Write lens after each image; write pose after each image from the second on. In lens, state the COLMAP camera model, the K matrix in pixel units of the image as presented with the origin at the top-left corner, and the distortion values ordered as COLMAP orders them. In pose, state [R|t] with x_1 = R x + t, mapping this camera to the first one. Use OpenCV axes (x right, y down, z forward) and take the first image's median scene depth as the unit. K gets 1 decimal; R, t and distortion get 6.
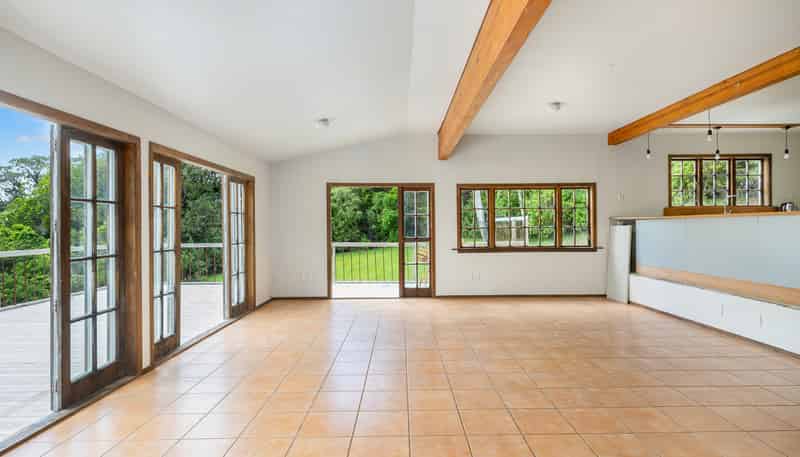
lens RADIAL K [[405.1, 0, 401.8], [0, 405.1, 229.3], [0, 0, 1]] dist [-0.015599, 0.000258]
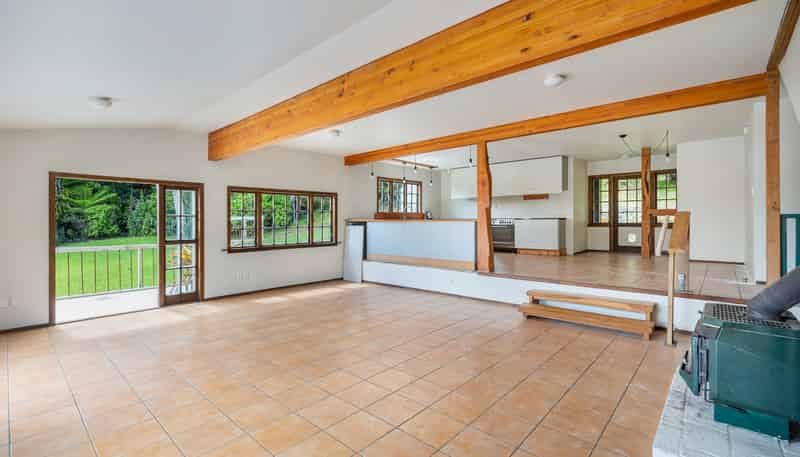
lens RADIAL K [[357.4, 0, 402.2], [0, 357.4, 225.3], [0, 0, 1]] dist [0.003561, 0.000432]
pose [[0.670595, -0.004936, 0.741807, -0.235659], [0.003809, 0.999988, 0.003211, -0.013652], [-0.741814, 0.000672, 0.670606, 0.066038]]
